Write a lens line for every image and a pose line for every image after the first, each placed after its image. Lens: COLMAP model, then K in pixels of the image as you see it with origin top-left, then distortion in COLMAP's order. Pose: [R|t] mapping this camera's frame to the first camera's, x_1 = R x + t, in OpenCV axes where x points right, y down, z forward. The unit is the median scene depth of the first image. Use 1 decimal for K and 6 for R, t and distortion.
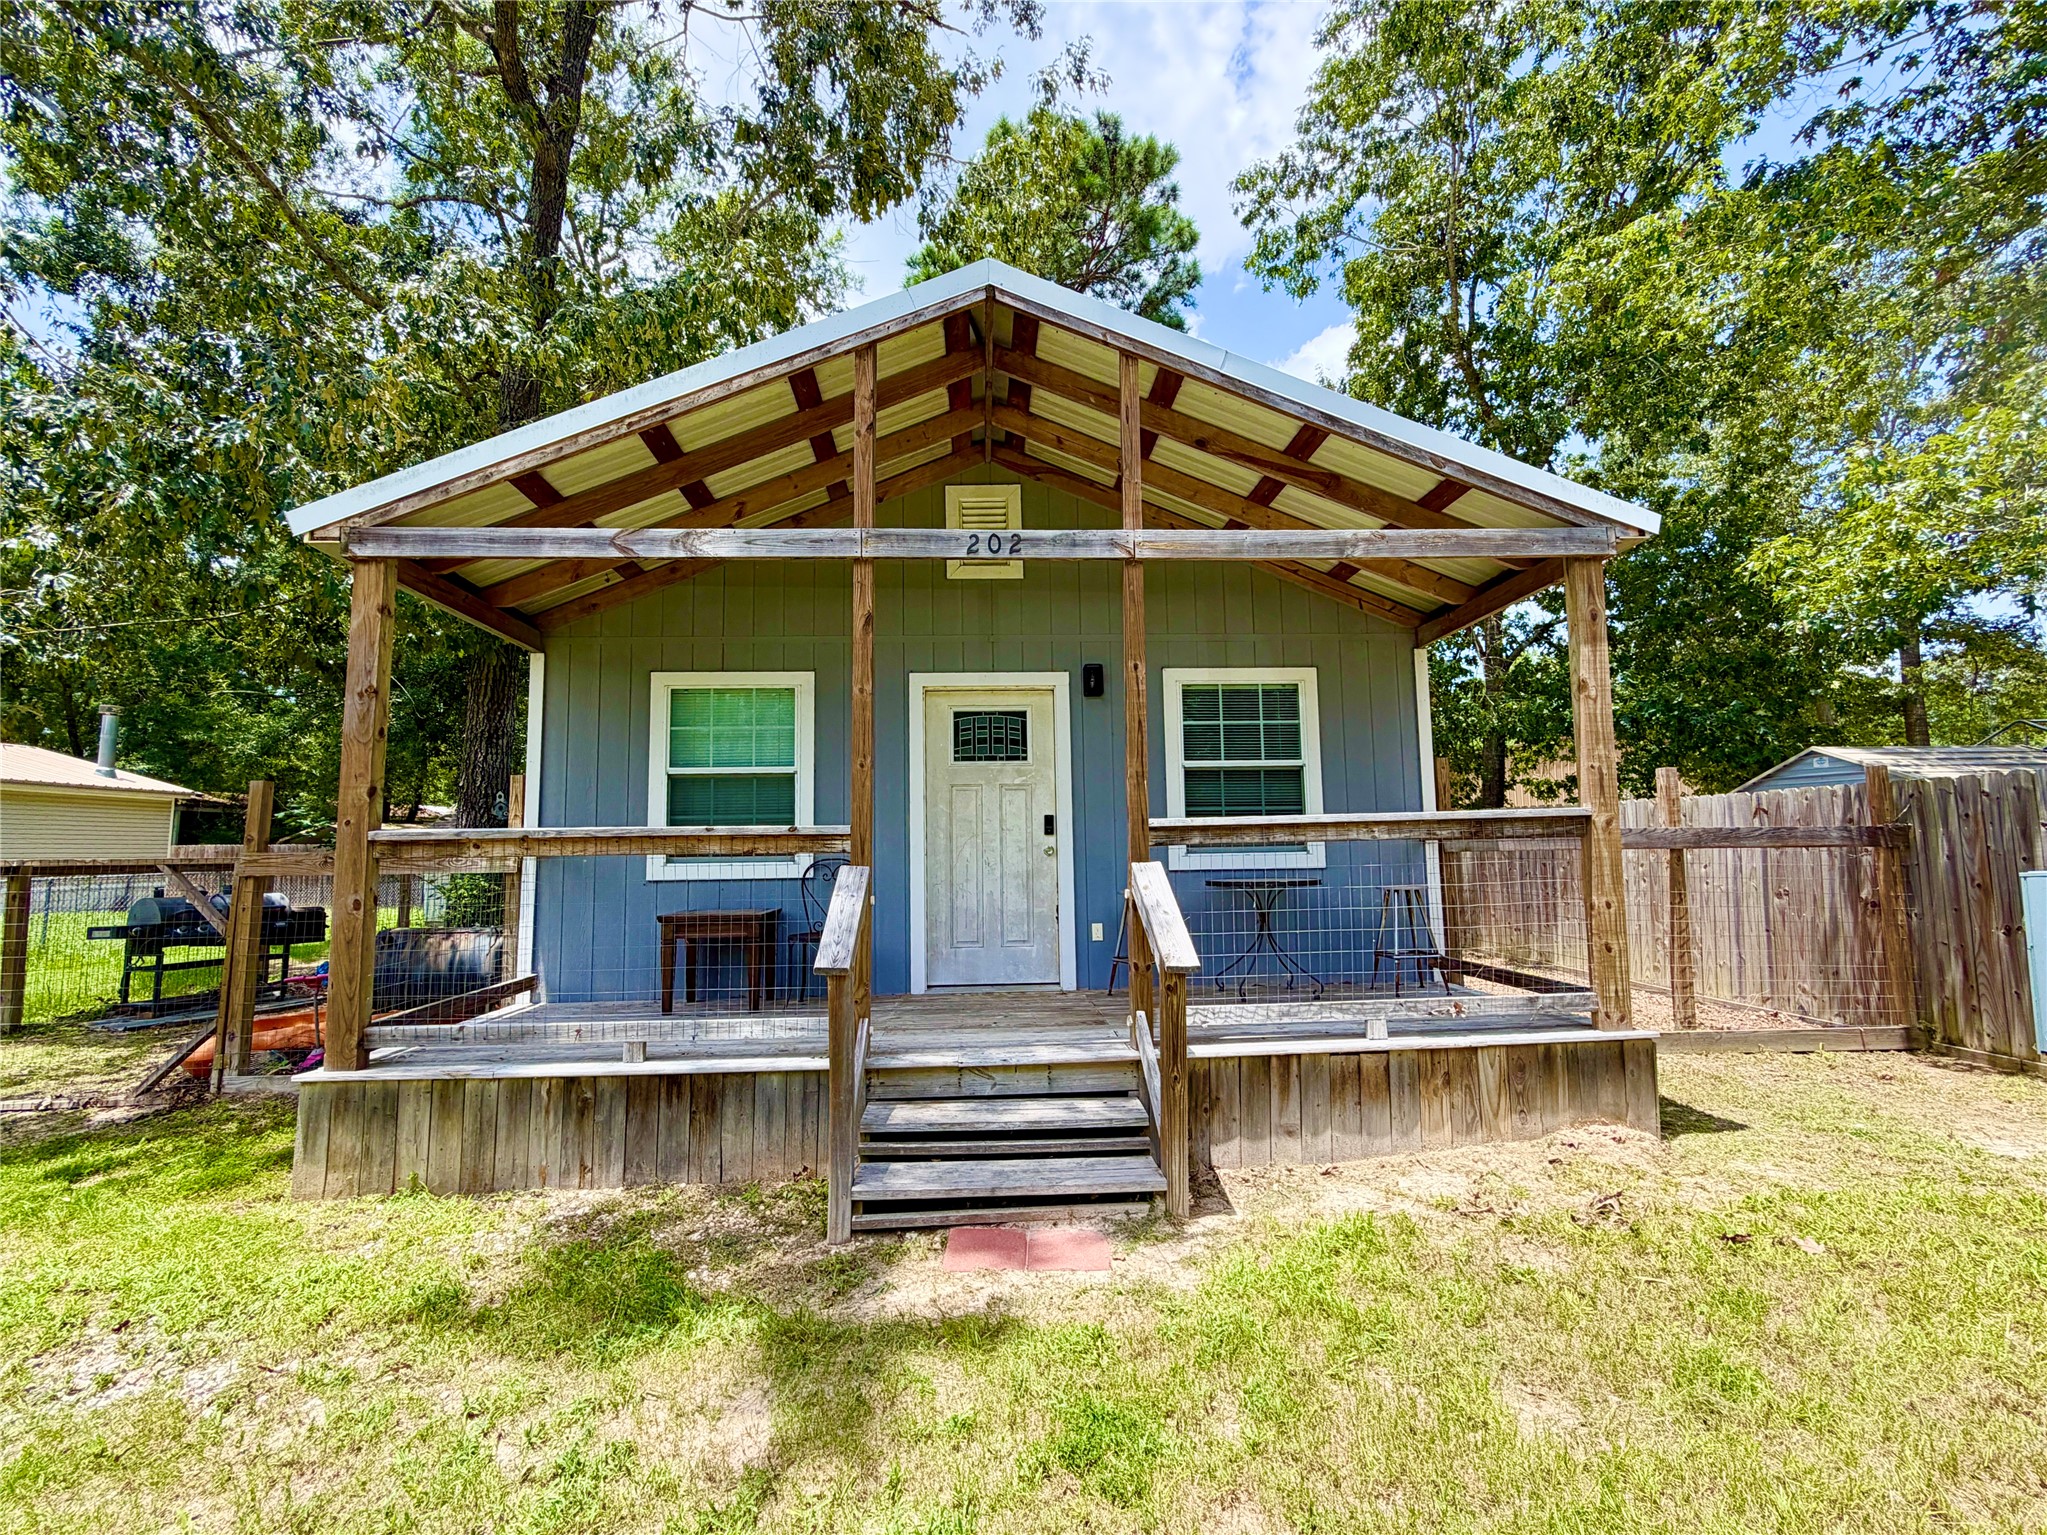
lens RADIAL K [[872.2, 0, 1020.4], [0, 872.2, 775.2], [0, 0, 1]] dist [0.001993, 0.000031]
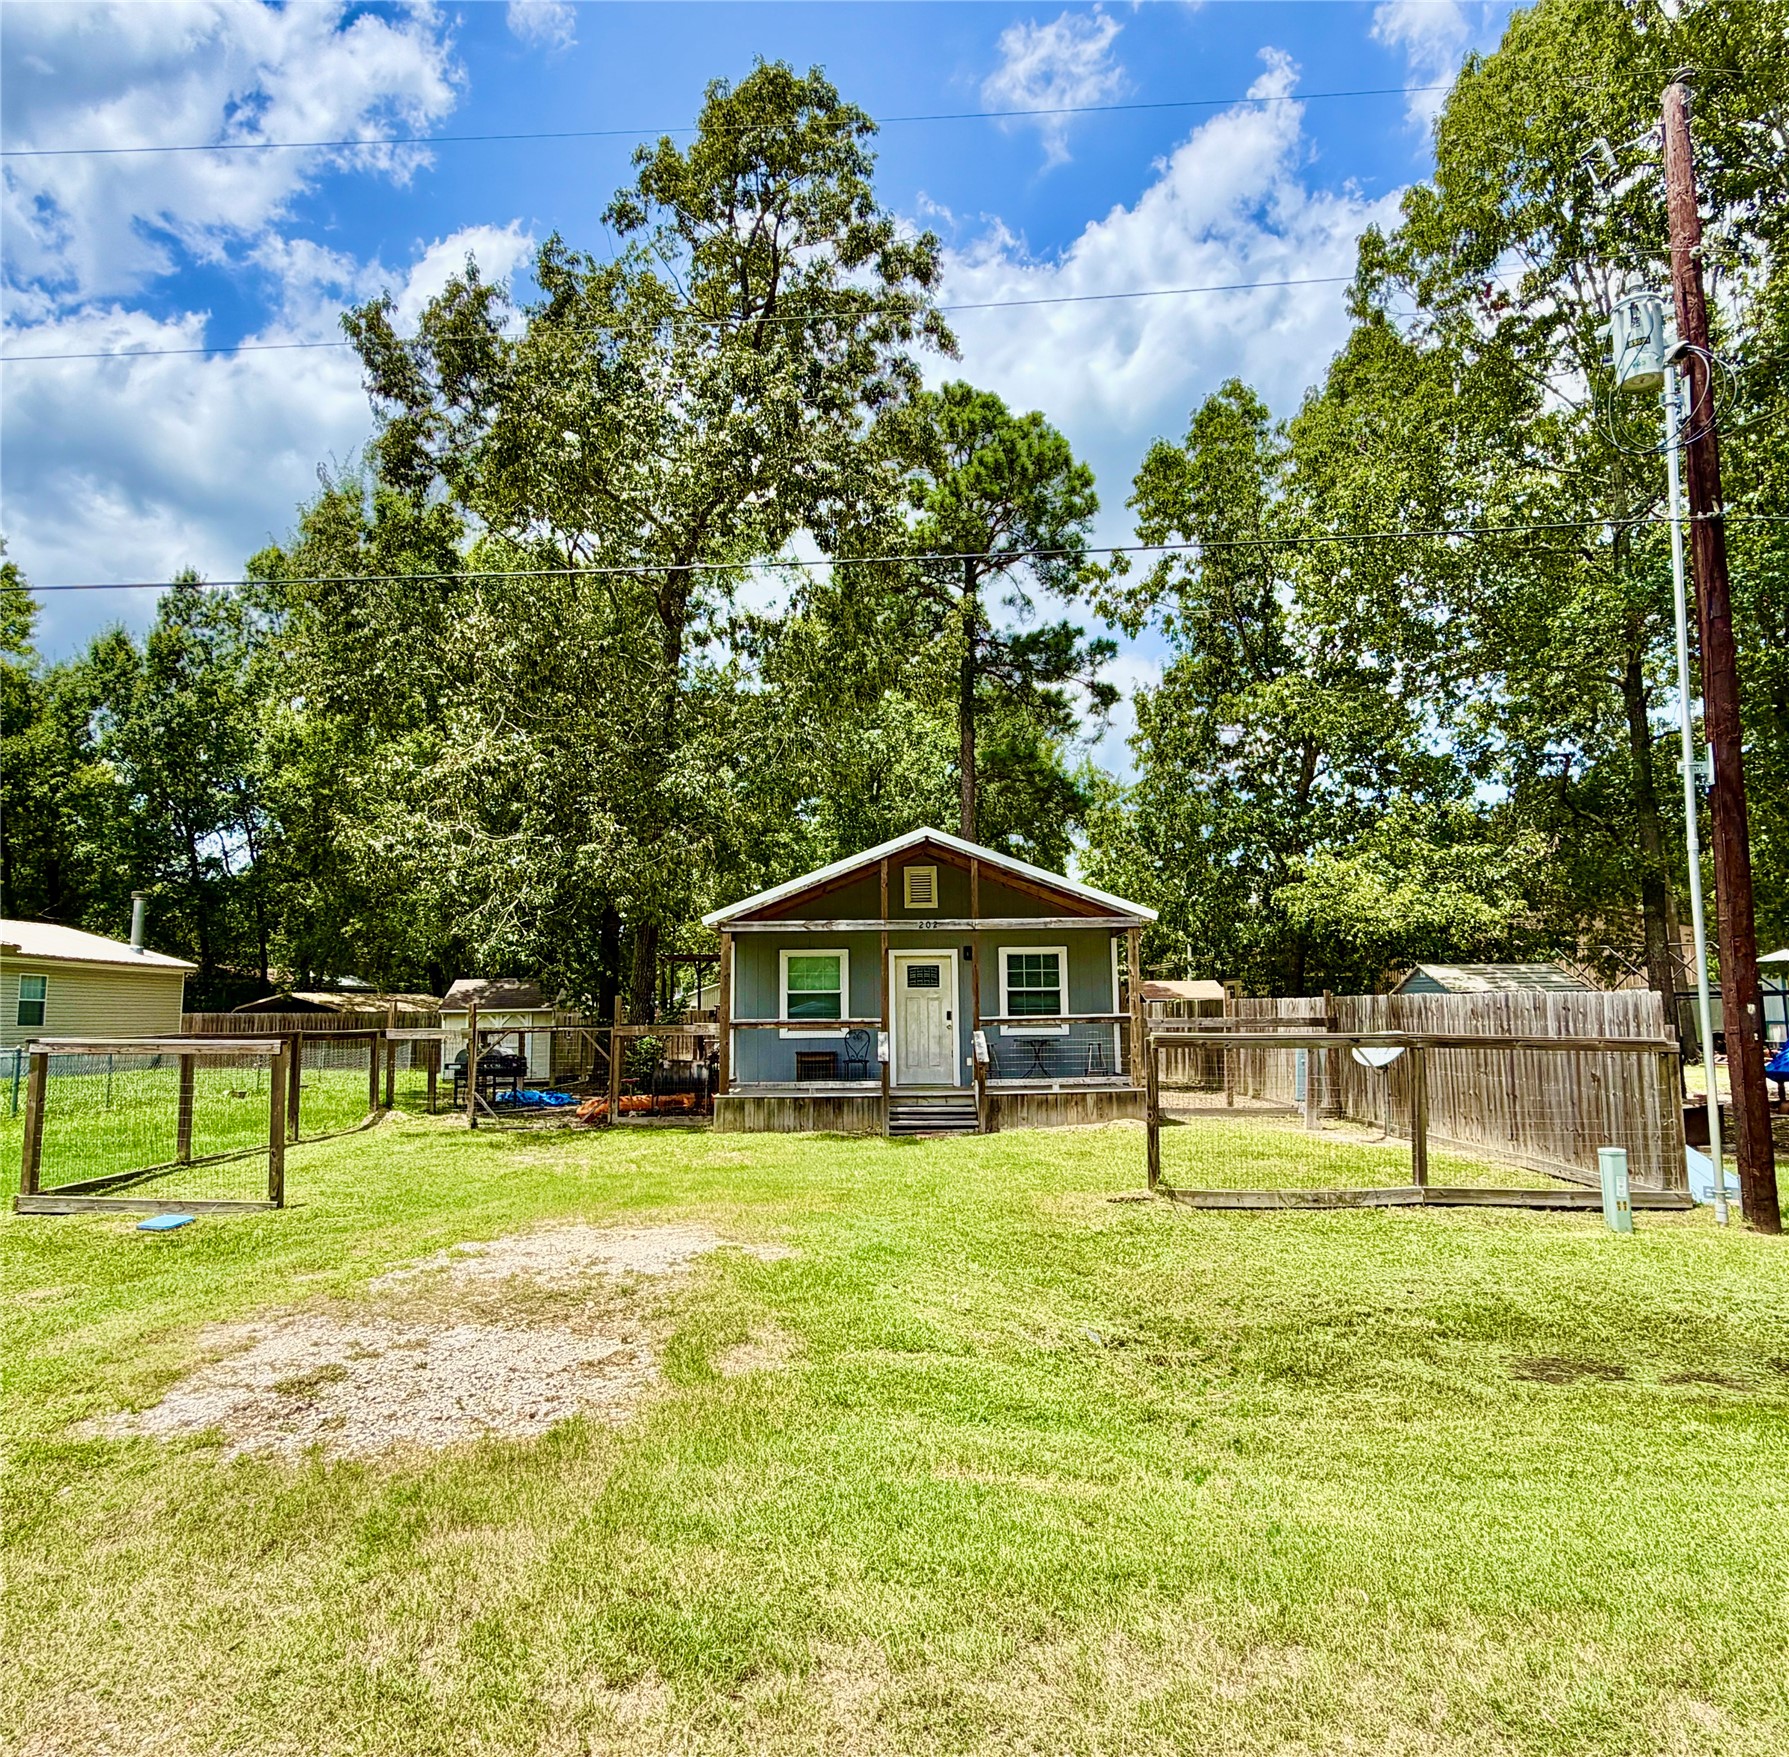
lens RADIAL K [[1247.3, 0, 890.6], [0, 1247.3, 883.1], [0, 0, 1]] dist [-0.009372, -0.001990]
pose [[0.999528, 0.001707, -0.030672, -0.022597], [-0.002395, 0.999746, -0.022423, -0.241087], [0.030626, 0.022486, 0.999278, -2.544265]]
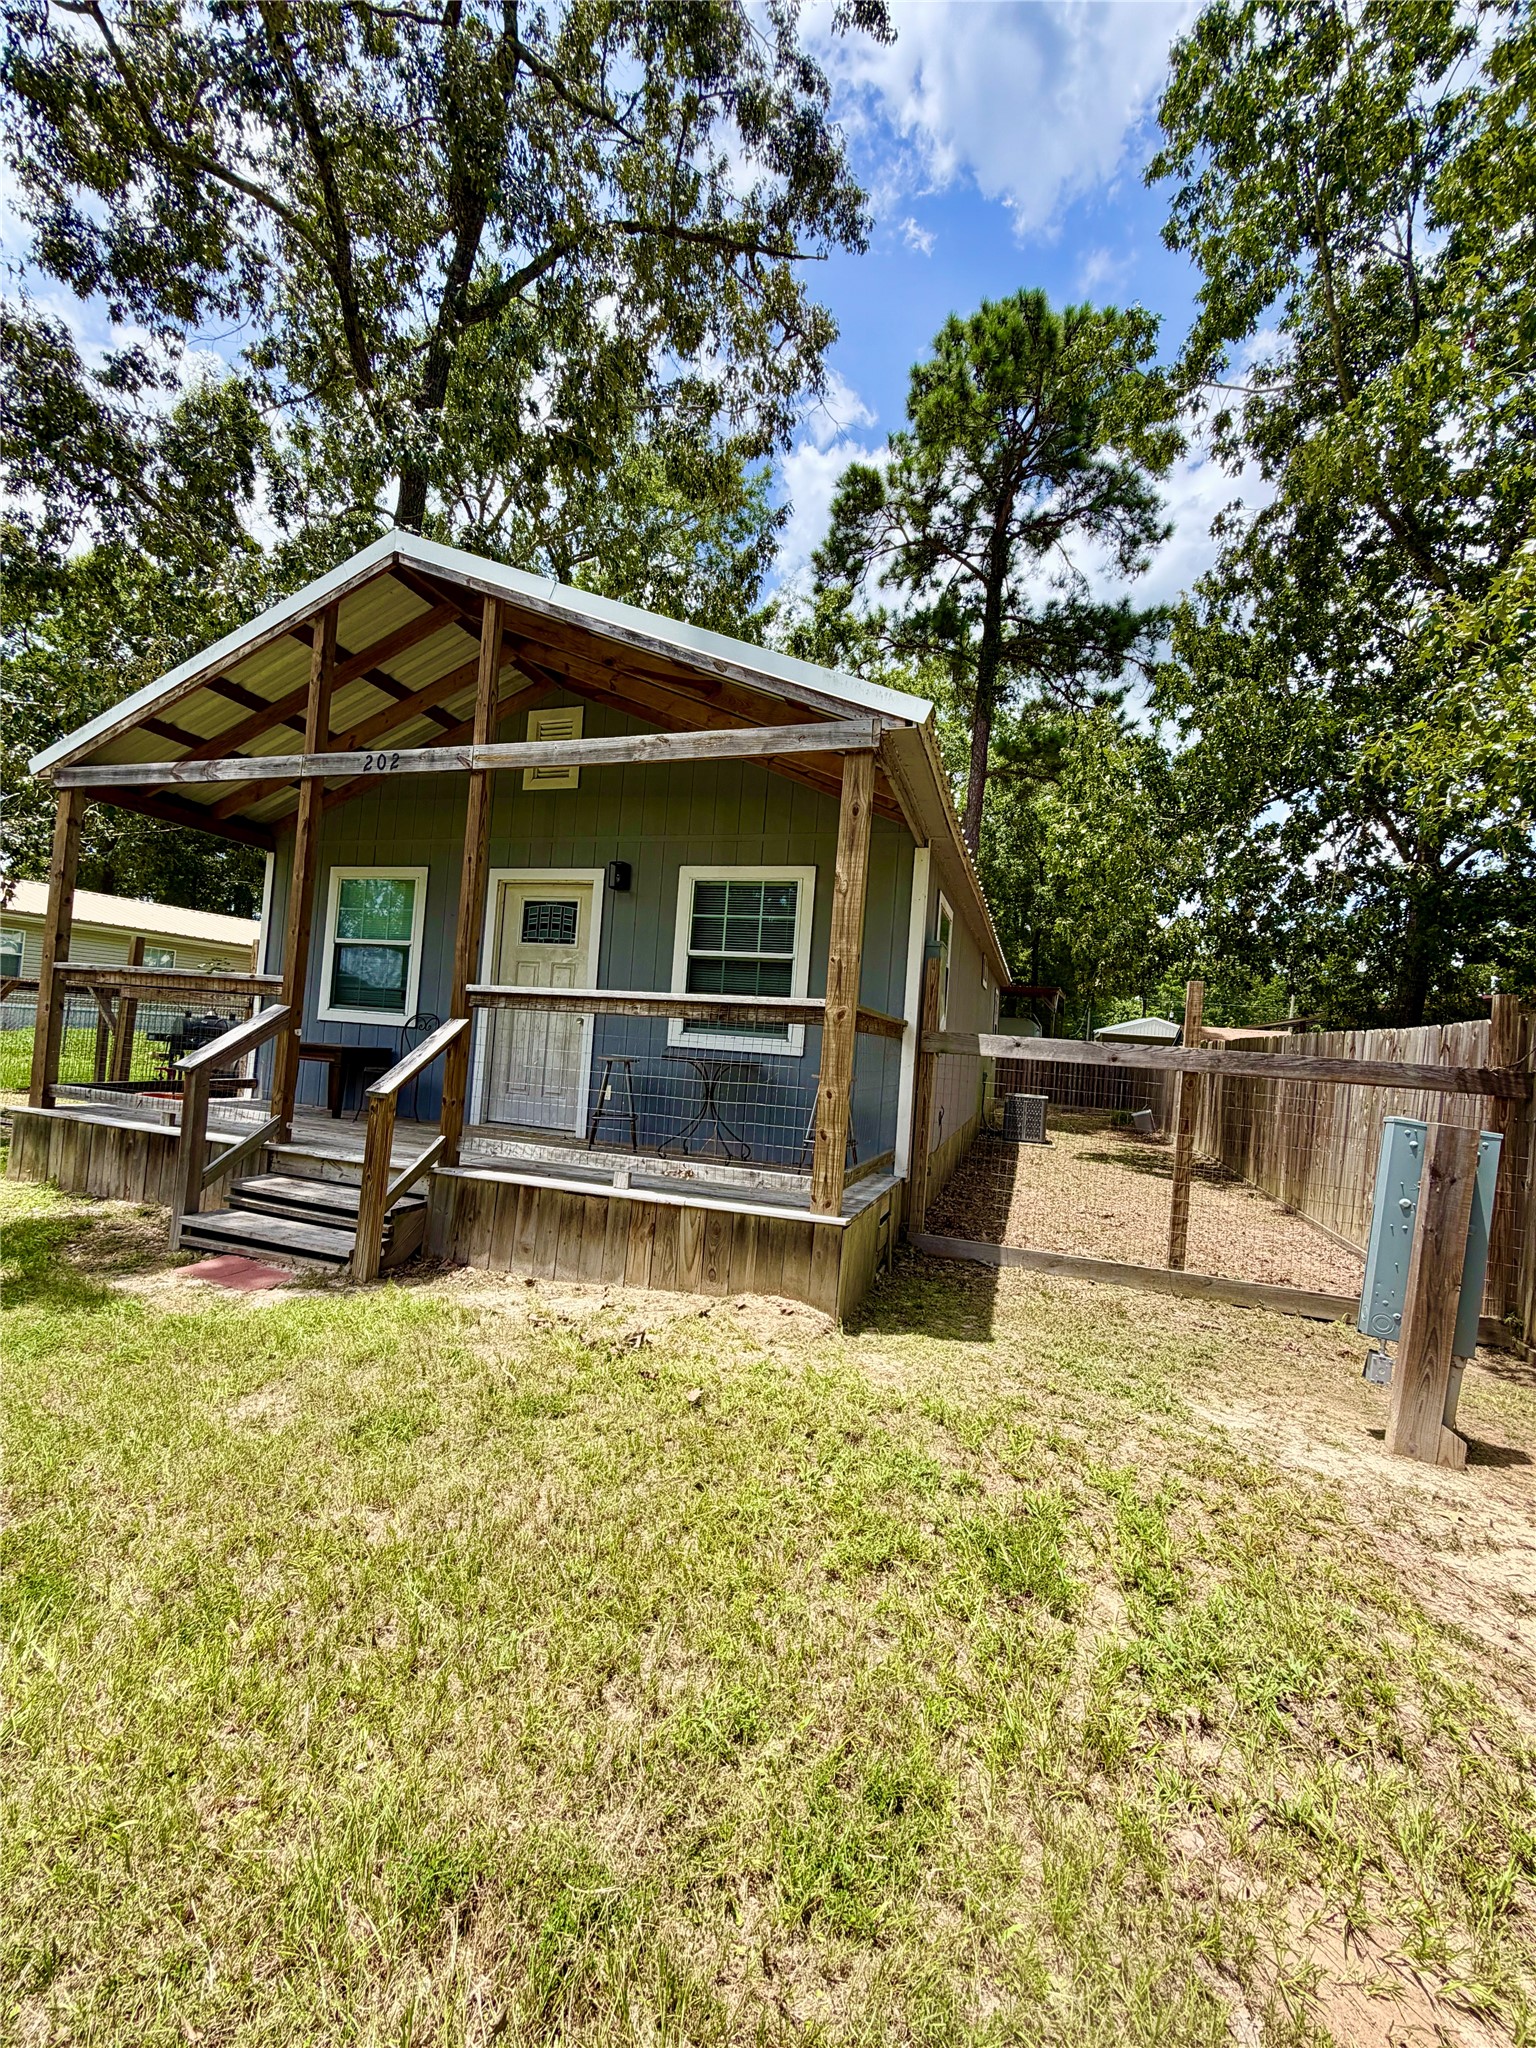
lens RADIAL K [[821.3, 0, 762.6], [0, 821.3, 1021.9], [0, 0, 1]] dist [0.003756, 0.000048]
pose [[0.926058, 0.074738, -0.369907, 0.743400], [-0.055092, 0.996466, 0.063409, 0.004825], [0.373339, -0.038342, 0.926902, 0.061233]]
